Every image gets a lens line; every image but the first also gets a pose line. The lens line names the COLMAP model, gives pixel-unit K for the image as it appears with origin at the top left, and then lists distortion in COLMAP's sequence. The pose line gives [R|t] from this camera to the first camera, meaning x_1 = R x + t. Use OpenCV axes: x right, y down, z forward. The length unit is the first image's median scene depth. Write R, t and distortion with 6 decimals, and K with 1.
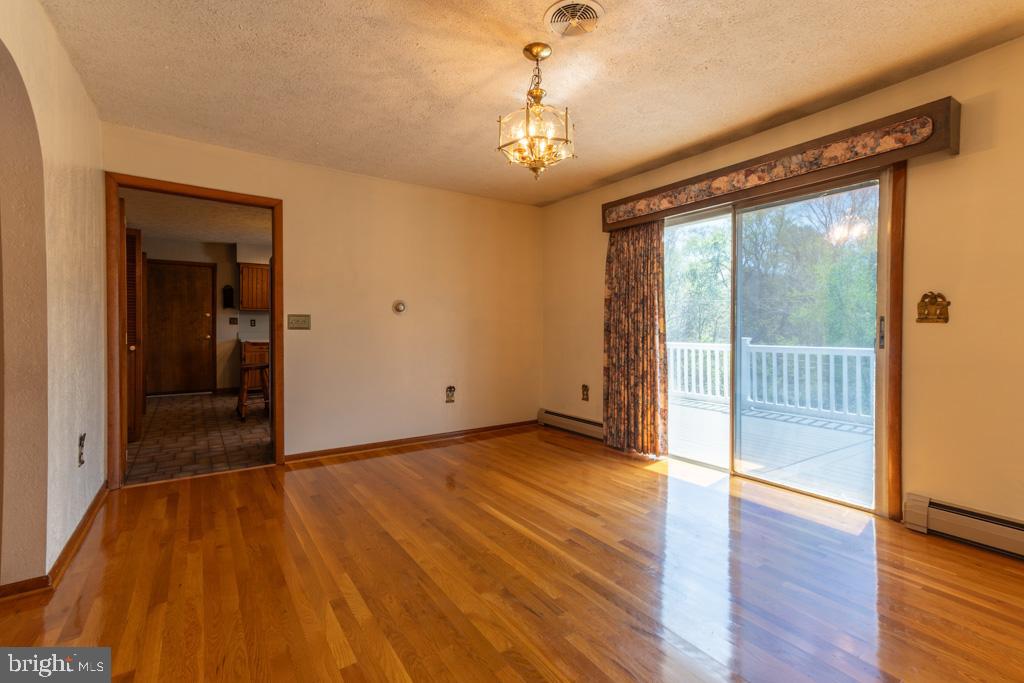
lens RADIAL K [[454.1, 0, 507.6], [0, 454.1, 336.2], [0, 0, 1]] dist [0.011509, 0.002802]
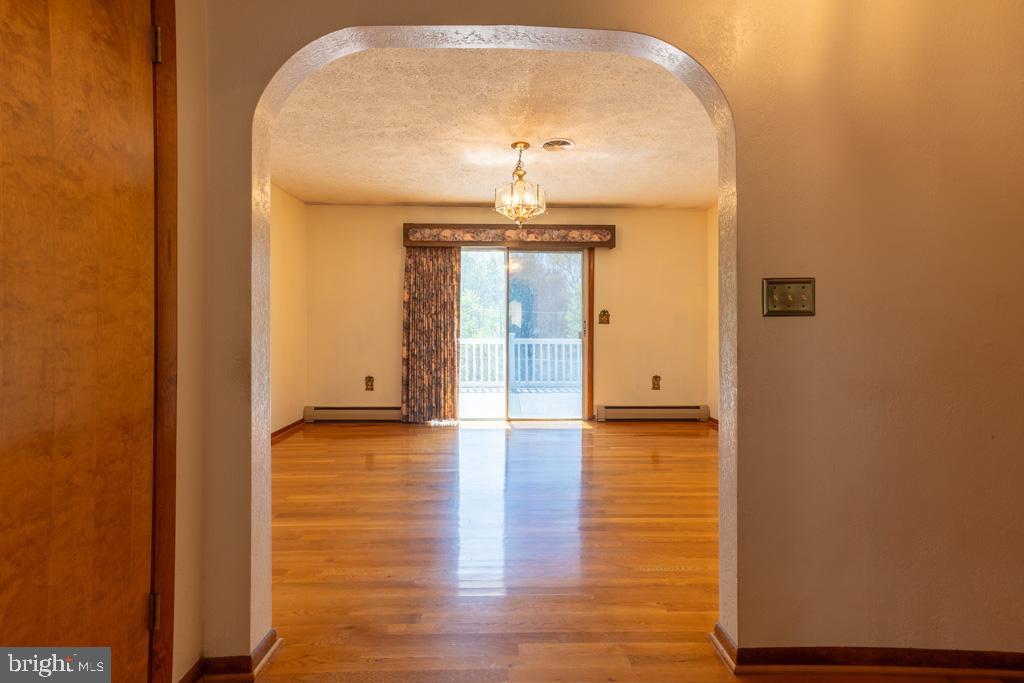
lens RADIAL K [[454.1, 0, 512.1], [0, 454.1, 332.4], [0, 0, 1]] dist [0.011509, 0.002802]
pose [[0.570666, -0.011566, 0.821101, -0.672612], [0.011607, 0.999915, 0.006018, -0.005167], [-0.821100, 0.006096, 0.570752, 0.087860]]
